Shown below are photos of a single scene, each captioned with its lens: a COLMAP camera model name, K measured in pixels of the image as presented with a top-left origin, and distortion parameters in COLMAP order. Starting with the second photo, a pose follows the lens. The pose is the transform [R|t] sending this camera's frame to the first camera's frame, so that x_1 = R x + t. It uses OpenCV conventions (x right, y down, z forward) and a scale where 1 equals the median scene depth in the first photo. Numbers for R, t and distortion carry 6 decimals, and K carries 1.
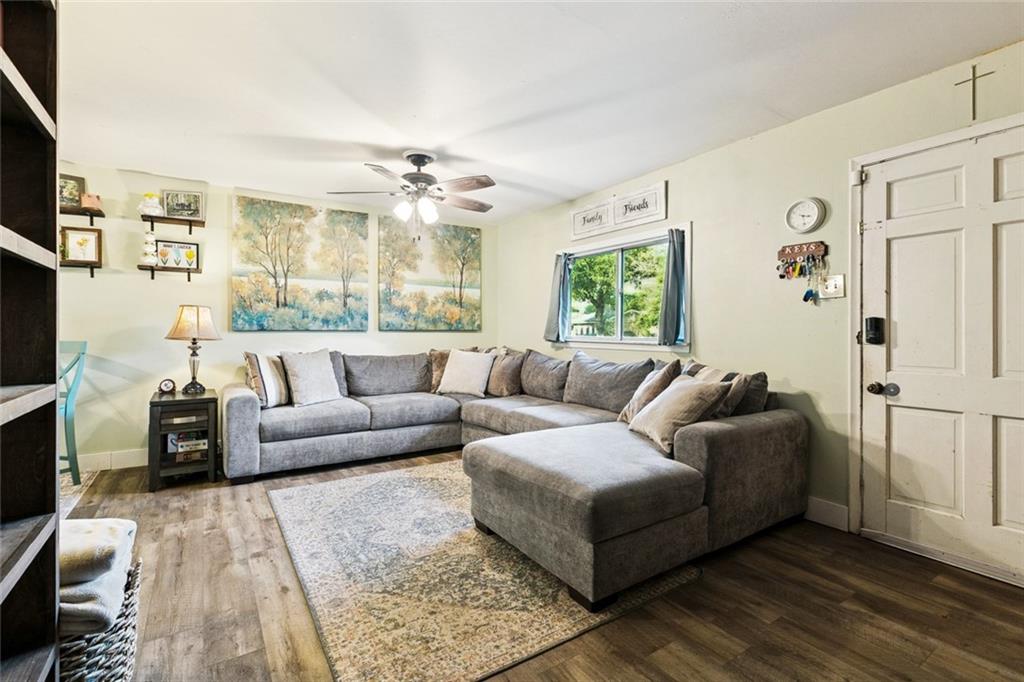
lens RADIAL K [[455.7, 0, 504.4], [0, 455.7, 335.9], [0, 0, 1]] dist [0.001482, -0.000290]
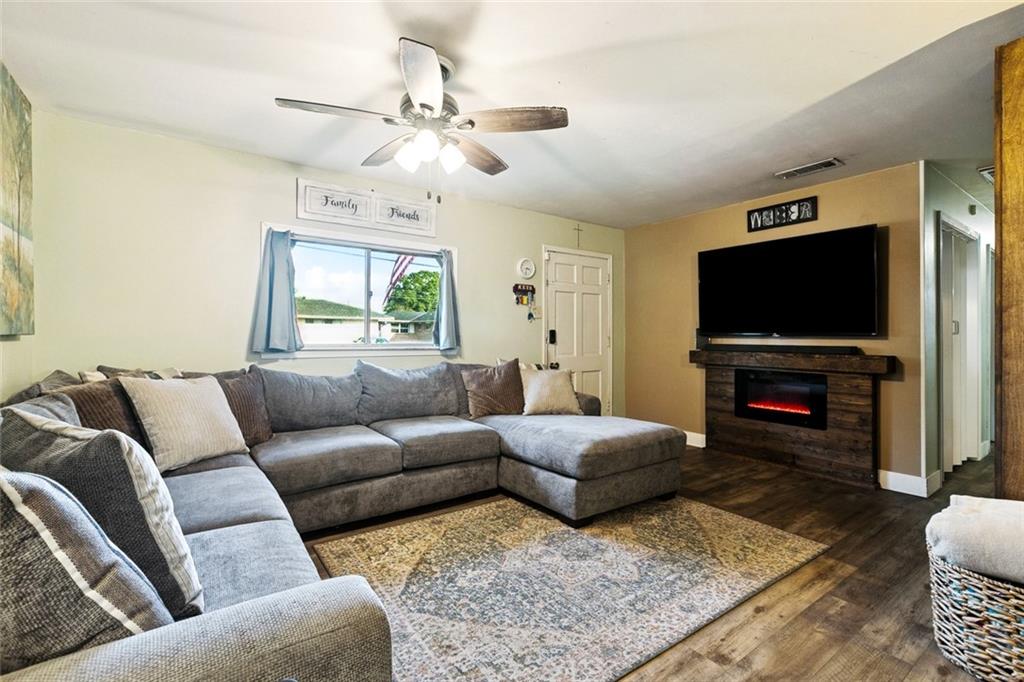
lens RADIAL K [[455.7, 0, 506.7], [0, 455.7, 335.7], [0, 0, 1]] dist [0.001482, -0.000290]
pose [[-0.026353, -0.006580, 0.999631, -1.290583], [0.003640, 0.999971, 0.006678, -0.032841], [-0.999646, 0.003815, -0.026328, 1.403349]]
